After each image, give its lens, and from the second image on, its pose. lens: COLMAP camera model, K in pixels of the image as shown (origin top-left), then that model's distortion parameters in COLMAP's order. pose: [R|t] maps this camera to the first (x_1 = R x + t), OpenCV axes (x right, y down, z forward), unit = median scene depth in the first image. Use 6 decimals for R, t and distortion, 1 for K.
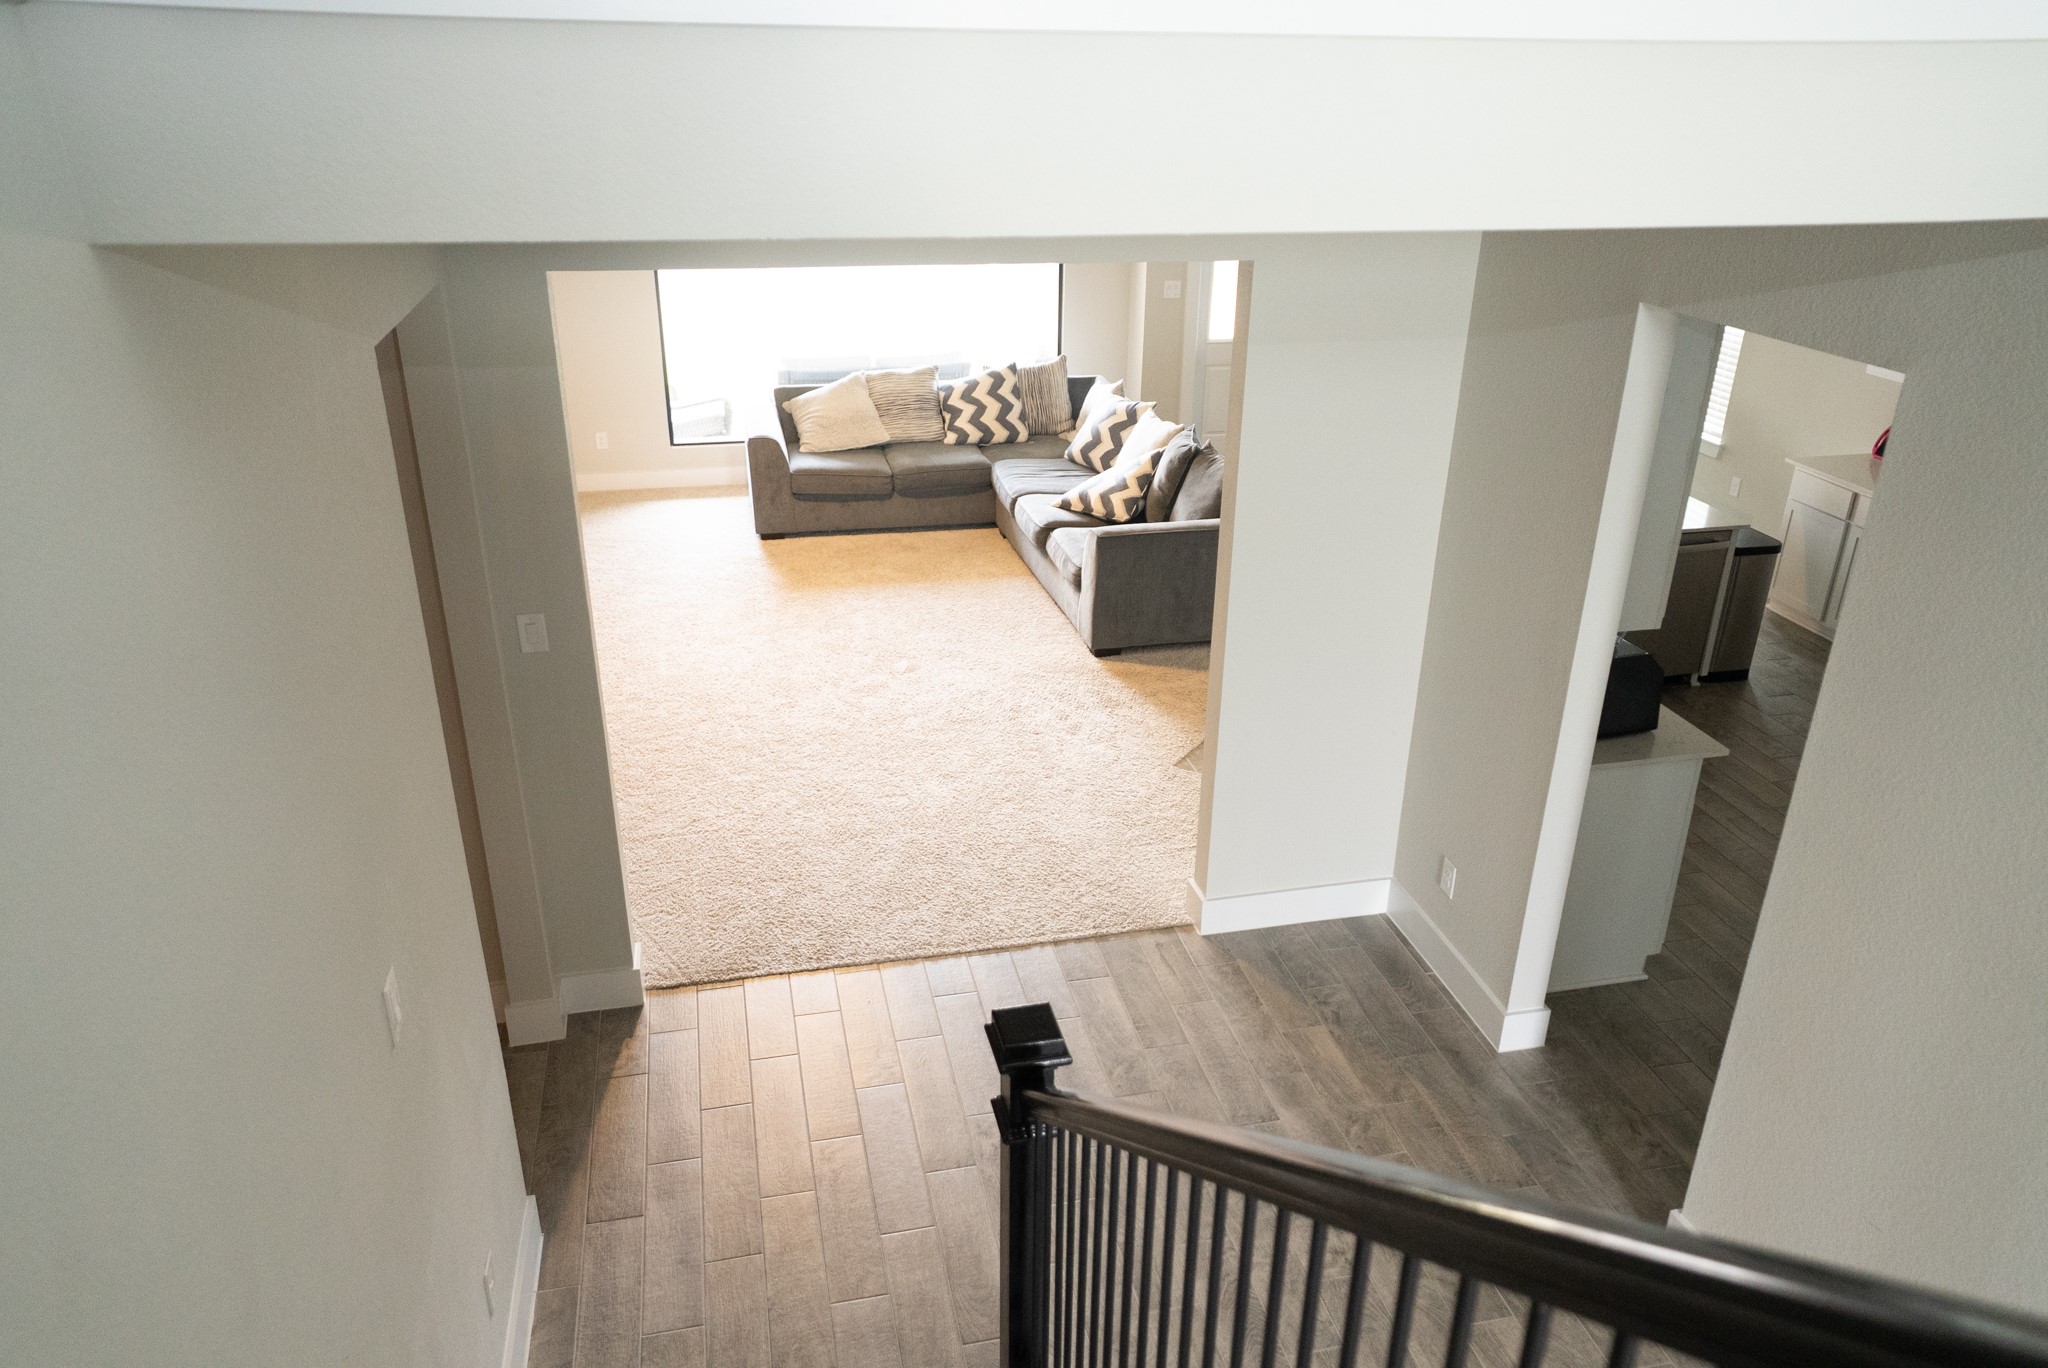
lens RADIAL K [[1420.8, 0, 1024.0], [0, 1420.8, 680.2], [0, 0, 1]] dist [-0.003289, 0.010145]
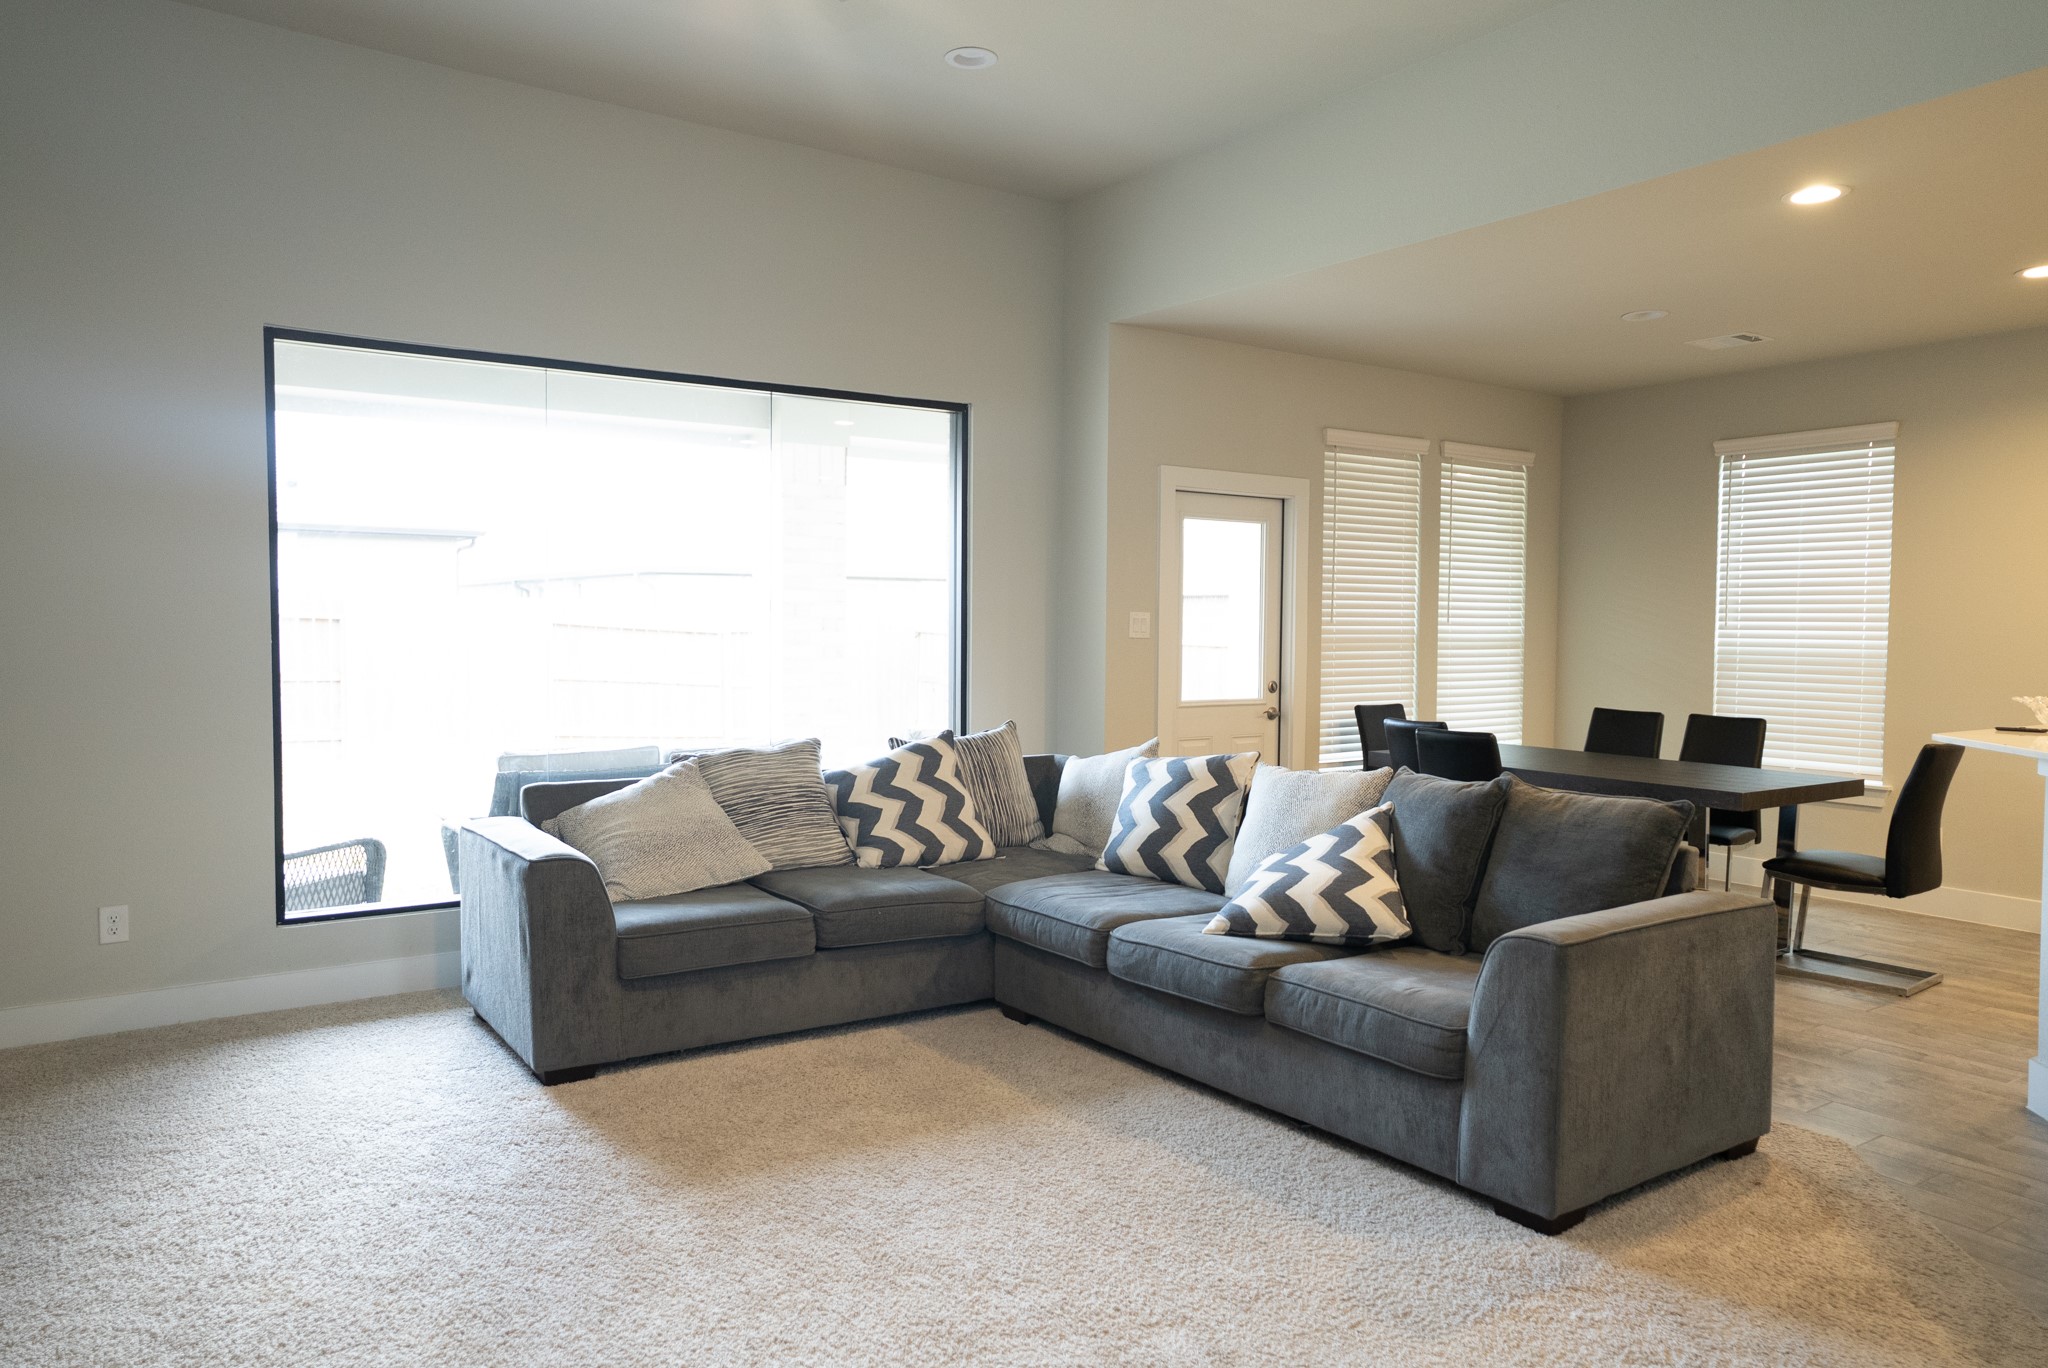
lens RADIAL K [[1378.9, 0, 1021.1], [0, 1378.9, 687.8], [0, 0, 1]] dist [-0.010559, 0.032668]
pose [[0.929947, -0.023862, 0.366917, -0.190540], [0.157553, 0.927500, -0.338999, -0.041753], [-0.332227, 0.373060, 0.866286, 0.494919]]
